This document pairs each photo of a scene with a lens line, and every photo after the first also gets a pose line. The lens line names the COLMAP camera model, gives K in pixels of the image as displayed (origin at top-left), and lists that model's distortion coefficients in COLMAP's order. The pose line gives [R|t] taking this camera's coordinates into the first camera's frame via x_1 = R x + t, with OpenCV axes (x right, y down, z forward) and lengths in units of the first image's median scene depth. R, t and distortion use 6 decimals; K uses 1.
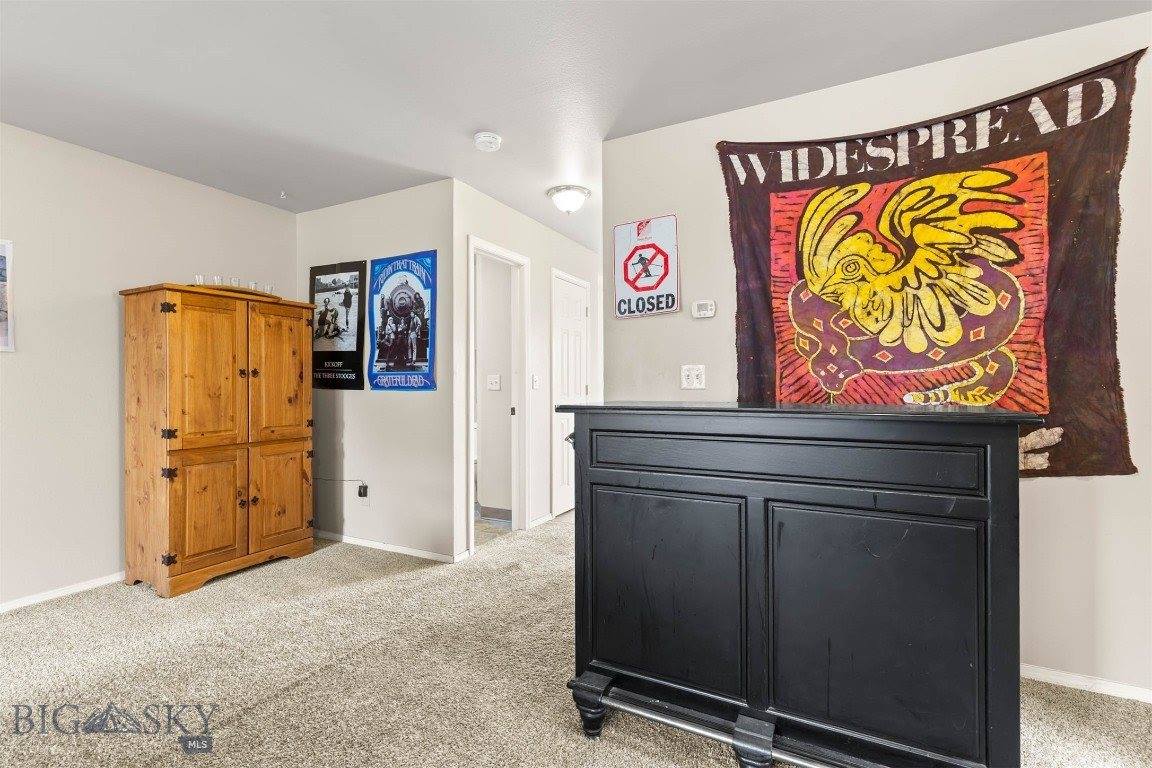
lens RADIAL K [[519.2, 0, 572.2], [0, 519.2, 381.6], [0, 0, 1]] dist [0.006500, -0.001480]
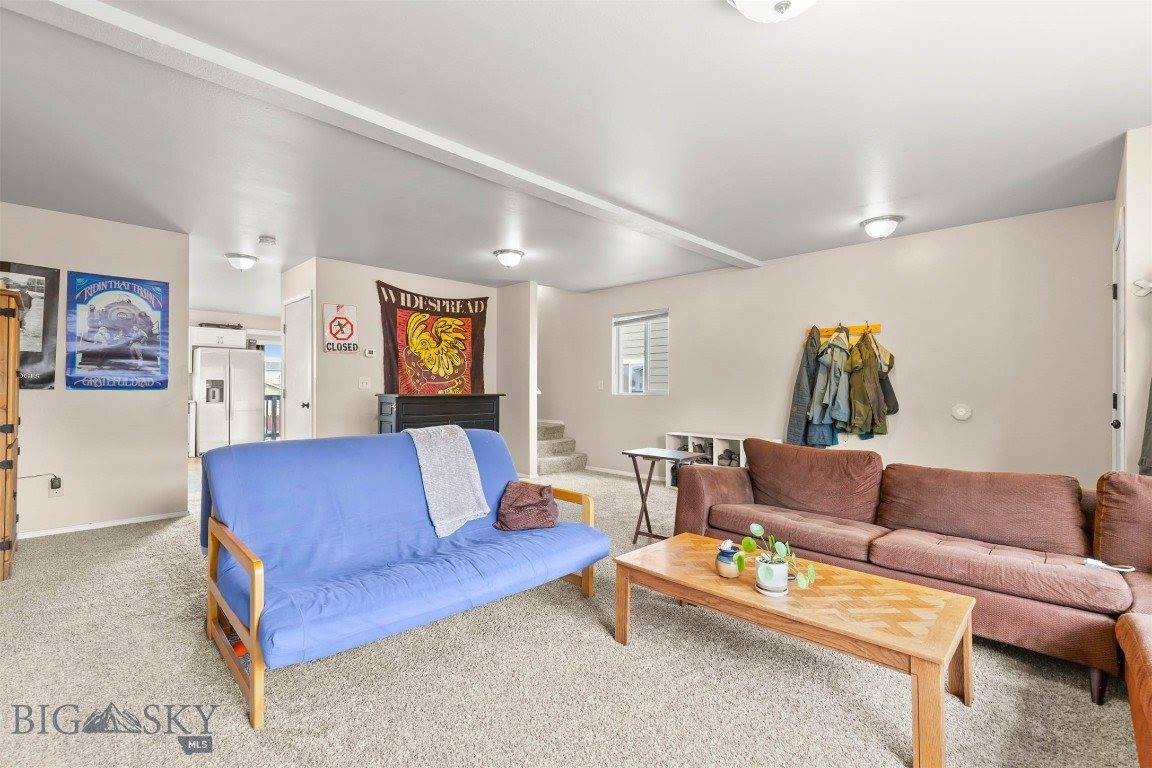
lens RADIAL K [[519.2, 0, 573.6], [0, 519.2, 385.7], [0, 0, 1]] dist [0.006500, -0.001480]
pose [[0.312282, 0.013409, 0.949895, -1.816801], [-0.005587, 0.999909, -0.012279, 0.027129], [-0.949973, -0.001472, 0.312328, -0.594113]]
